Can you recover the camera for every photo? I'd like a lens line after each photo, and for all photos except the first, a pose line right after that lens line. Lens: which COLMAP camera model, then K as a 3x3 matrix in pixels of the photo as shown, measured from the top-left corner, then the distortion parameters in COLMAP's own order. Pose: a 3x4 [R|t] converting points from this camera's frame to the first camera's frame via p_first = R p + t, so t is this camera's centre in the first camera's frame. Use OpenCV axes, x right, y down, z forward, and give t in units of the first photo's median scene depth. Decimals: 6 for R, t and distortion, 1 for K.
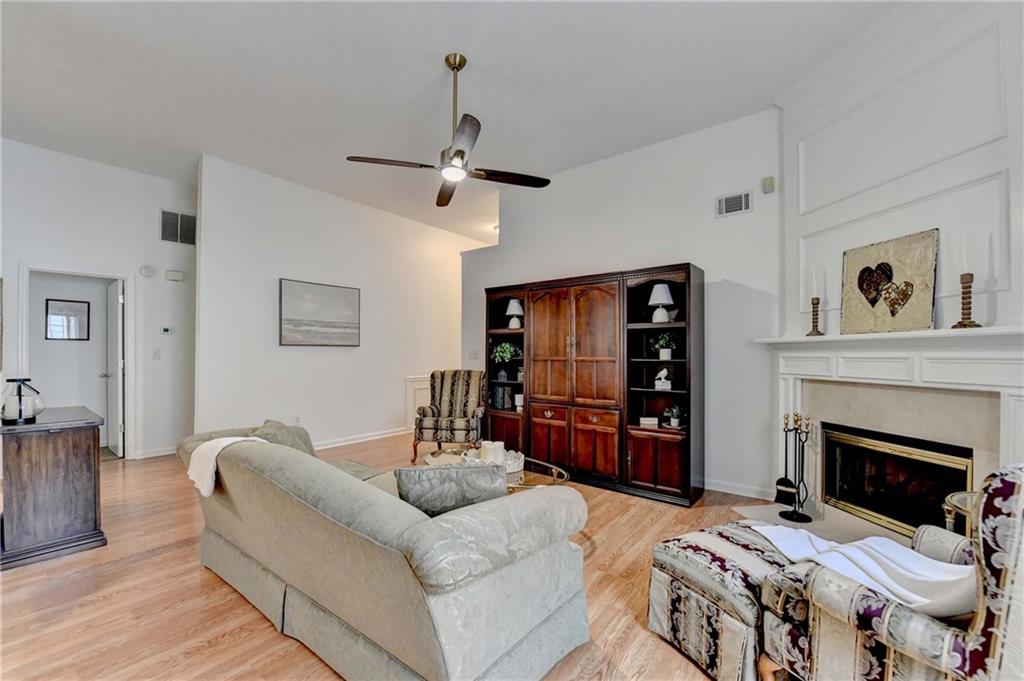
lens RADIAL K [[410.1, 0, 508.1], [0, 410.1, 347.6], [0, 0, 1]] dist [-0.018390, -0.000147]
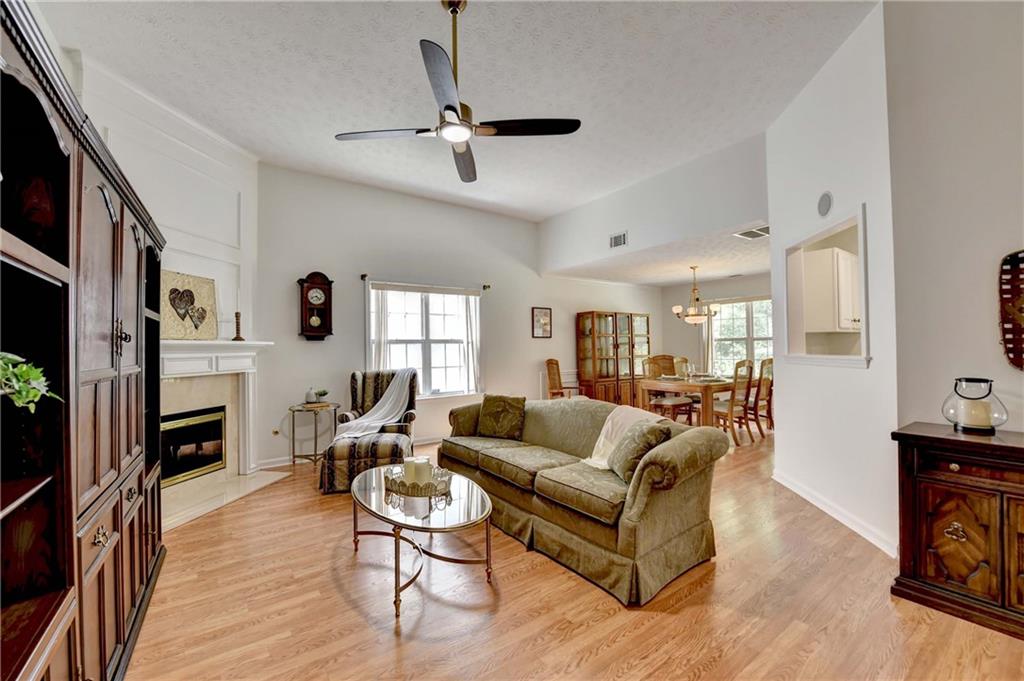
lens RADIAL K [[410.1, 0, 508.1], [0, 410.1, 347.6], [0, 0, 1]] dist [-0.018390, -0.000147]
pose [[-0.957339, 0.014543, 0.288601, -0.374361], [0.010475, 0.999823, -0.015633, 0.015999], [-0.288777, -0.011943, -0.957322, 1.418125]]
